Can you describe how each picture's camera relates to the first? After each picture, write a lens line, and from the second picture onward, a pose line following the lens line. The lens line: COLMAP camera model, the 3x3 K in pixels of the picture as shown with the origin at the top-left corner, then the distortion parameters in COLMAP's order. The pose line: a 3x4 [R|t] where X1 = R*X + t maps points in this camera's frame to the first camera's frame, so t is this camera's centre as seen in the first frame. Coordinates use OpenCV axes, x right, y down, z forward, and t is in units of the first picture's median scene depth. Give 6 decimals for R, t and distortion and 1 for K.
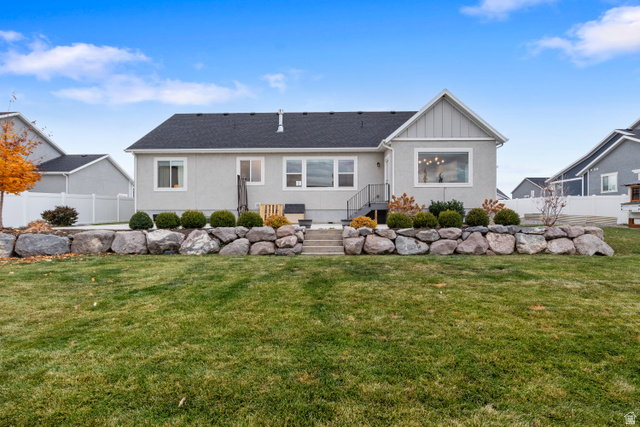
lens RADIAL K [[318.1, 0, 332.5], [0, 318.1, 211.5], [0, 0, 1]] dist [-0.002860, -0.000553]
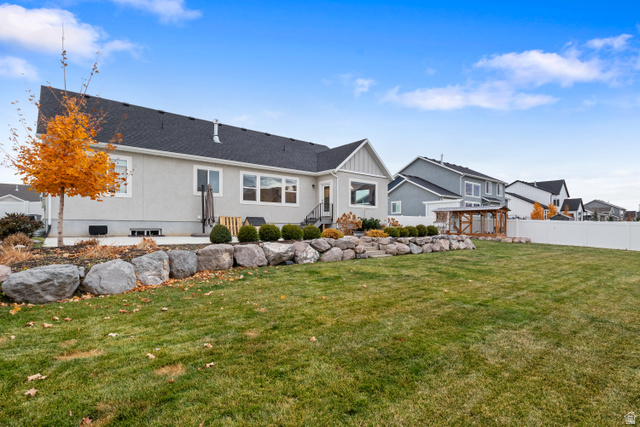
lens RADIAL K [[318.1, 0, 332.5], [0, 318.1, 211.5], [0, 0, 1]] dist [-0.002860, -0.000553]
pose [[0.753536, 0.036976, 0.656366, -0.622064], [-0.014796, 0.999118, -0.039298, -0.003797], [-0.657240, 0.019900, 0.753419, 0.035376]]
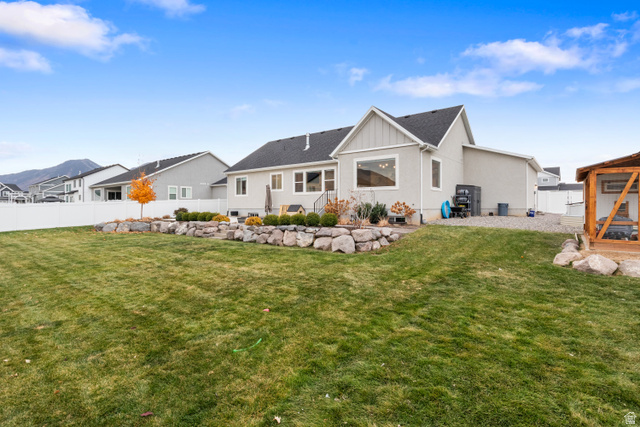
lens RADIAL K [[318.1, 0, 332.5], [0, 318.1, 211.5], [0, 0, 1]] dist [-0.002860, -0.000553]
pose [[0.805608, 0.015474, -0.592247, 0.811311], [-0.009357, 0.999866, 0.013395, -0.016939], [0.592375, -0.005250, 0.805645, 0.008043]]
